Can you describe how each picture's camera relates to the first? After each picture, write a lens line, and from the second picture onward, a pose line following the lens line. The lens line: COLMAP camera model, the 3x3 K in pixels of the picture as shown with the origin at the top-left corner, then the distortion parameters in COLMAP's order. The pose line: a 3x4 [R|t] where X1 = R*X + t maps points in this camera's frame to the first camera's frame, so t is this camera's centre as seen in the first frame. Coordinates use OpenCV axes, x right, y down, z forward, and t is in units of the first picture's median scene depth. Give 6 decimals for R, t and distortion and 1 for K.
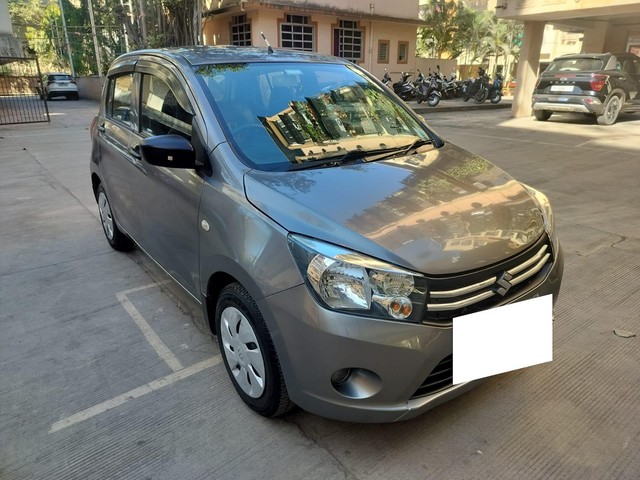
lens RADIAL K [[451.6, 0, 320.0], [0, 451.6, 240.0], [0, 0, 1]] dist [0.003529, -0.001110]
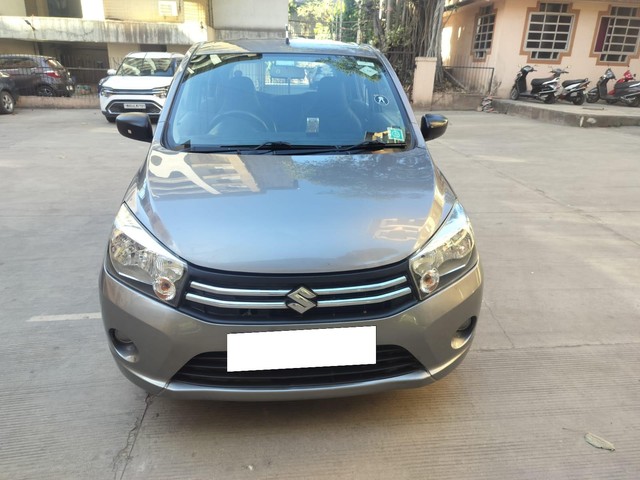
lens RADIAL K [[459.1, 0, 320.0], [0, 459.1, 240.0], [0, 0, 1]] dist [0.005439, -0.001935]
pose [[0.854423, 0.204252, -0.477747, 0.431147], [-0.201166, 0.977822, 0.058277, -0.041703], [0.479054, 0.046313, 0.876563, 0.106187]]
